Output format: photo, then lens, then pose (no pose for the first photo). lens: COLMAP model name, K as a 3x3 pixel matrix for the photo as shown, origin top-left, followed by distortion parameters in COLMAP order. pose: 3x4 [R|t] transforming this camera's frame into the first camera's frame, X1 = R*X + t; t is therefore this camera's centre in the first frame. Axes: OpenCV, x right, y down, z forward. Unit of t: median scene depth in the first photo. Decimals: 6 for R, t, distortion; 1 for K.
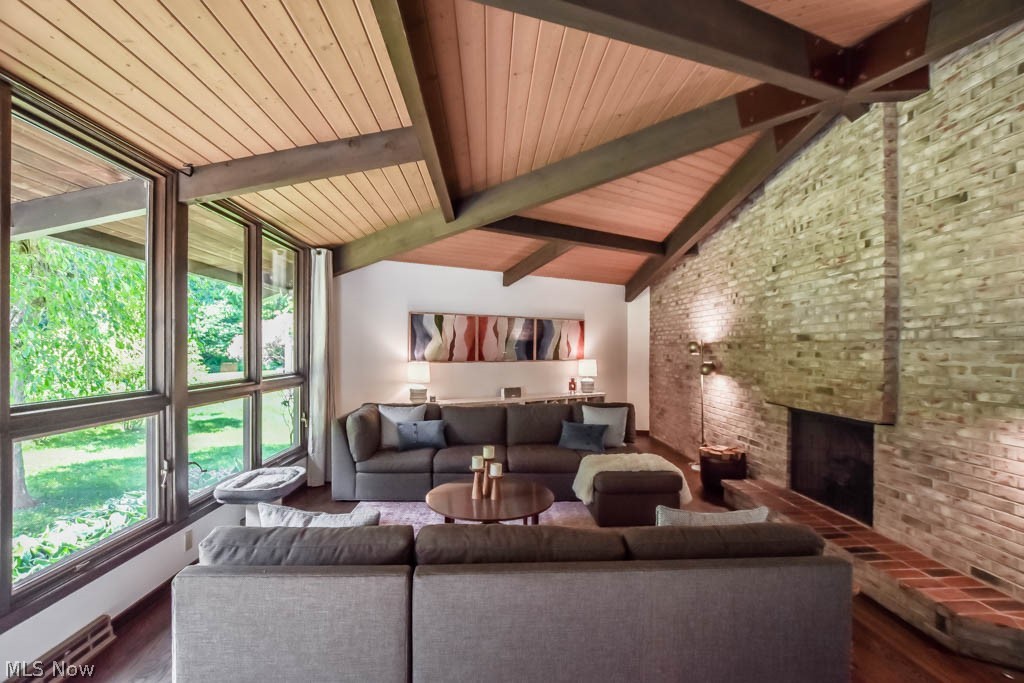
lens RADIAL K [[458.9, 0, 503.3], [0, 458.9, 344.7], [0, 0, 1]] dist [-0.003809, 0.000005]
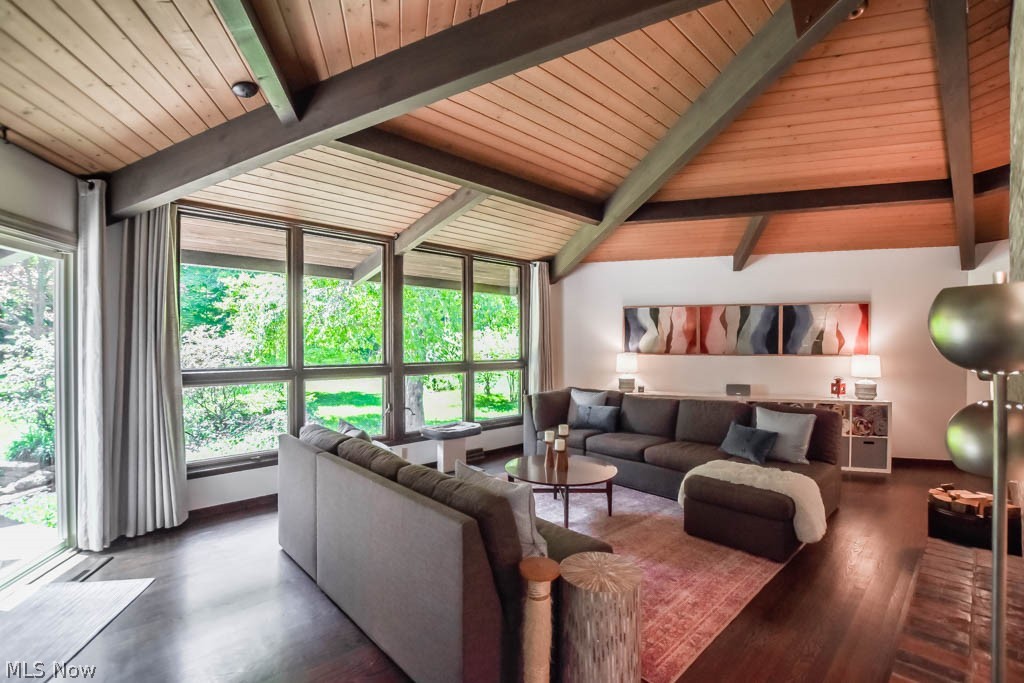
lens RADIAL K [[458.9, 0, 503.3], [0, 458.9, 344.7], [0, 0, 1]] dist [-0.003809, 0.000005]
pose [[0.664197, 0.002202, -0.747555, 0.403618], [0.007173, 0.999931, 0.009320, 0.005173], [0.747523, -0.011553, 0.664135, 0.074096]]
